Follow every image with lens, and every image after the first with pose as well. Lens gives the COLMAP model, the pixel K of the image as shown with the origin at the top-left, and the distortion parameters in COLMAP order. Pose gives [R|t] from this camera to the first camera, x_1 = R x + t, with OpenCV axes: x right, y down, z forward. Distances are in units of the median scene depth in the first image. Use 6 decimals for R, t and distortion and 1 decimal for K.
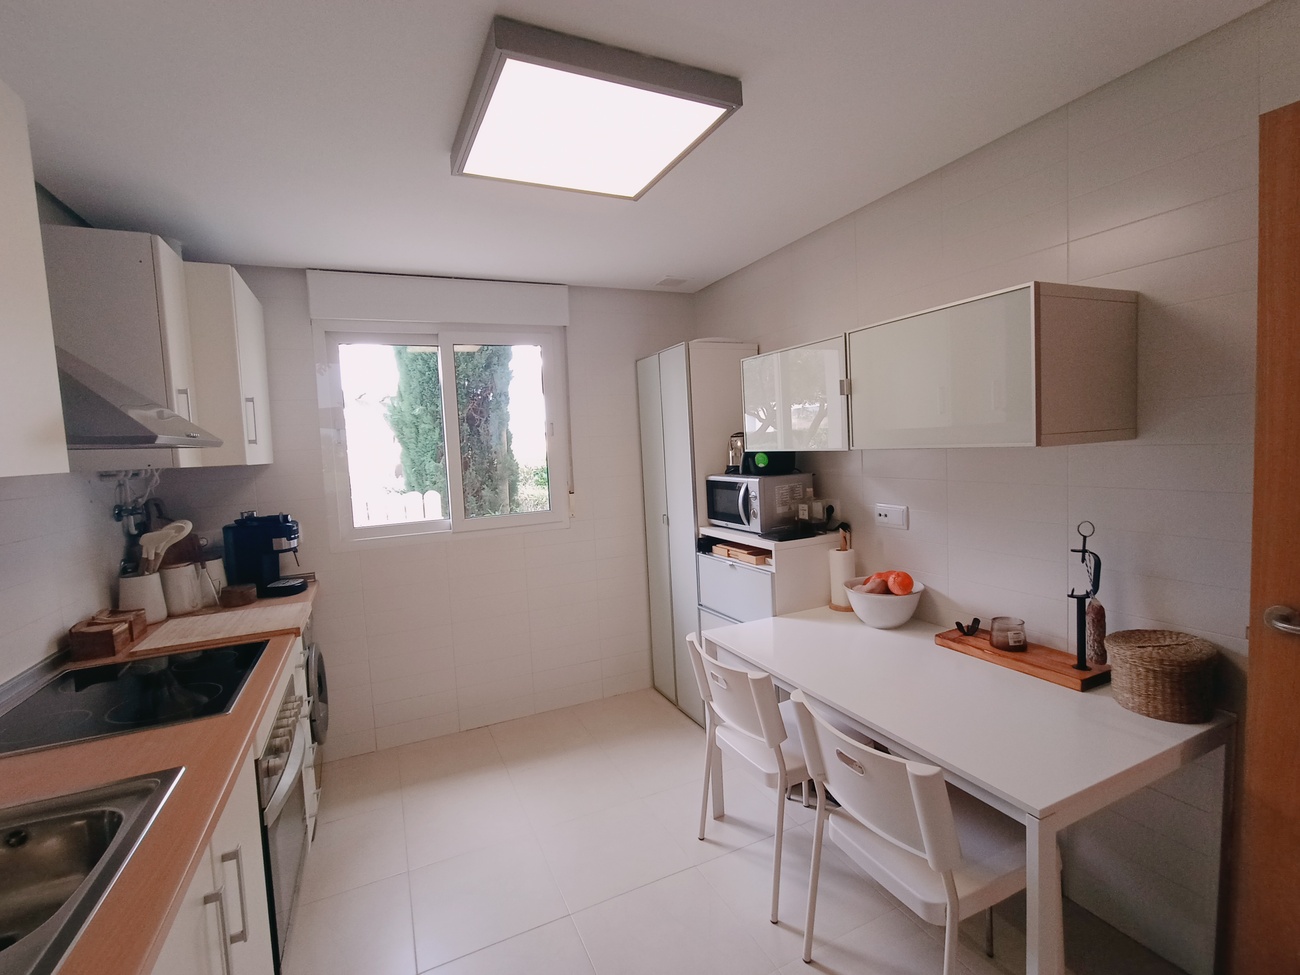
lens RADIAL K [[590.2, 0, 643.7], [0, 590.2, 486.1], [0, 0, 1]] dist [-0.030912, 0.014786]
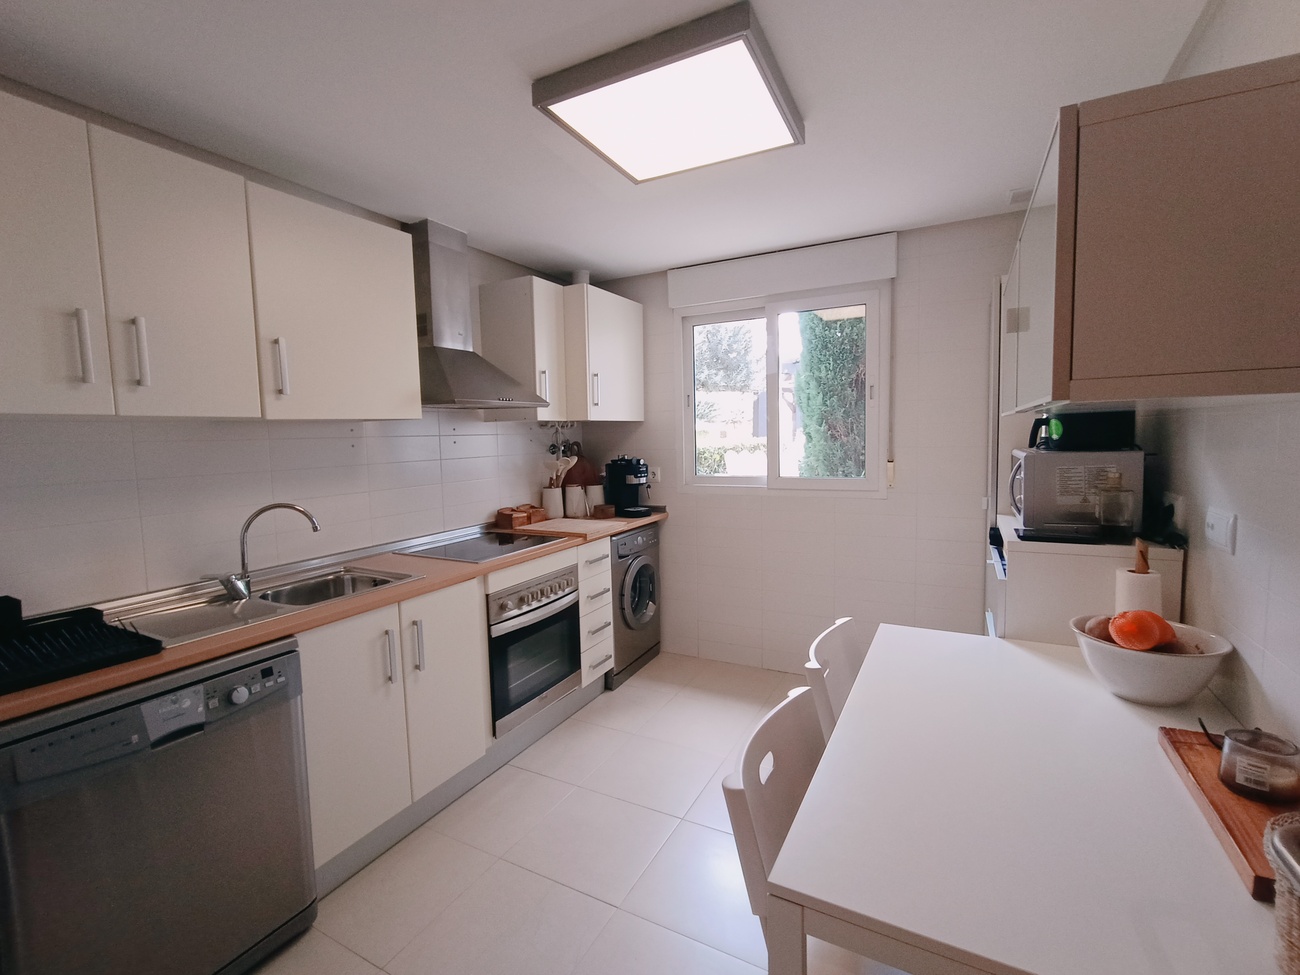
lens RADIAL K [[590.2, 0, 643.7], [0, 590.2, 486.1], [0, 0, 1]] dist [-0.030912, 0.014786]
pose [[0.603691, 0.105136, -0.790256, 0.485571], [-0.061840, 0.994455, 0.085062, -0.005512], [0.794817, -0.002482, 0.606845, 0.177983]]
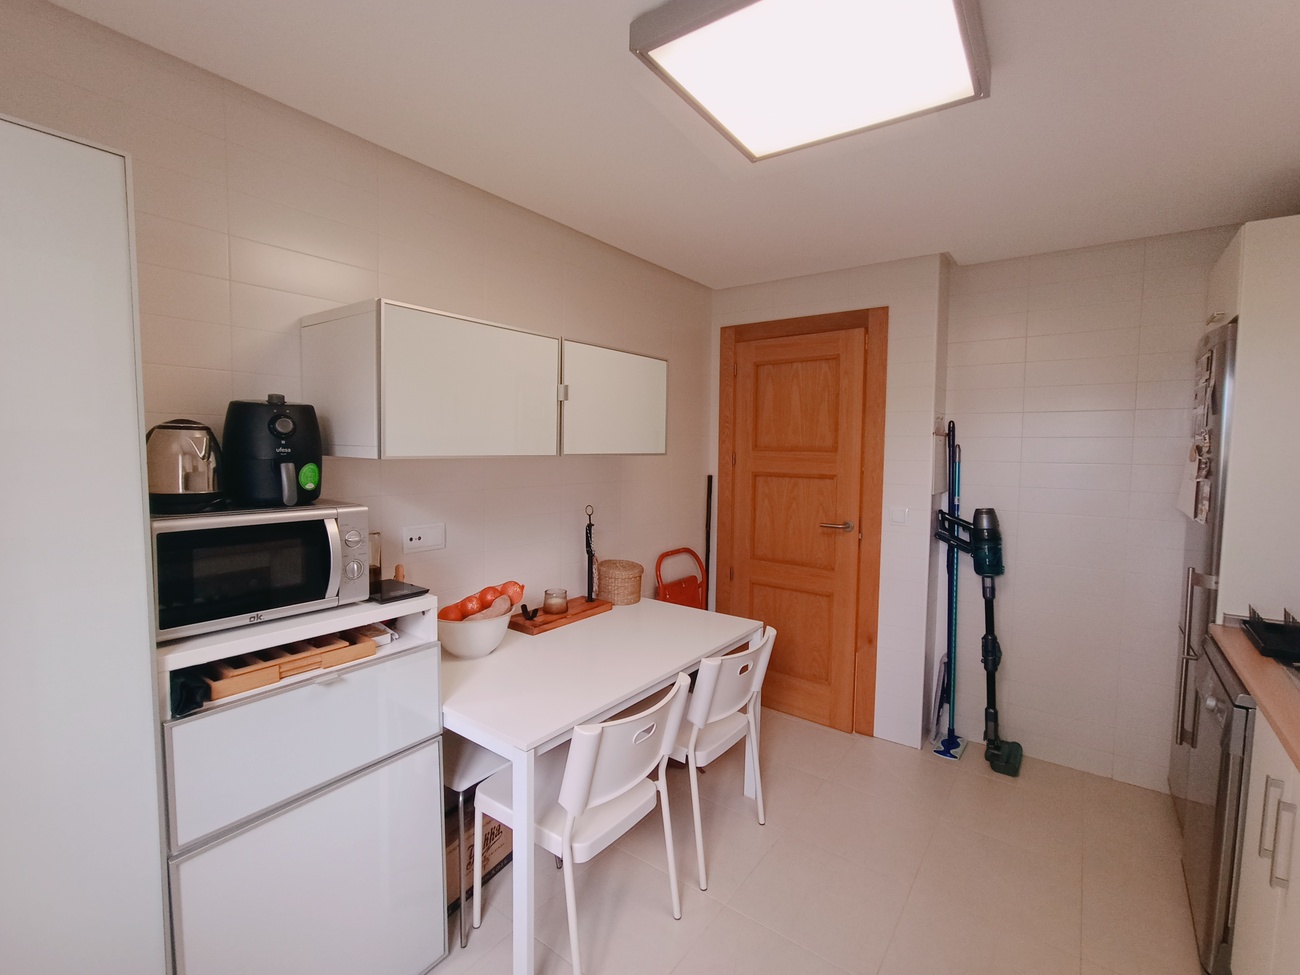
lens RADIAL K [[590.2, 0, 643.7], [0, 590.2, 486.1], [0, 0, 1]] dist [-0.030912, 0.014786]
pose [[-0.483223, -0.011824, 0.875418, -0.448400], [0.077160, 0.995443, 0.056037, -0.044053], [-0.872091, 0.094626, -0.480108, 1.034533]]
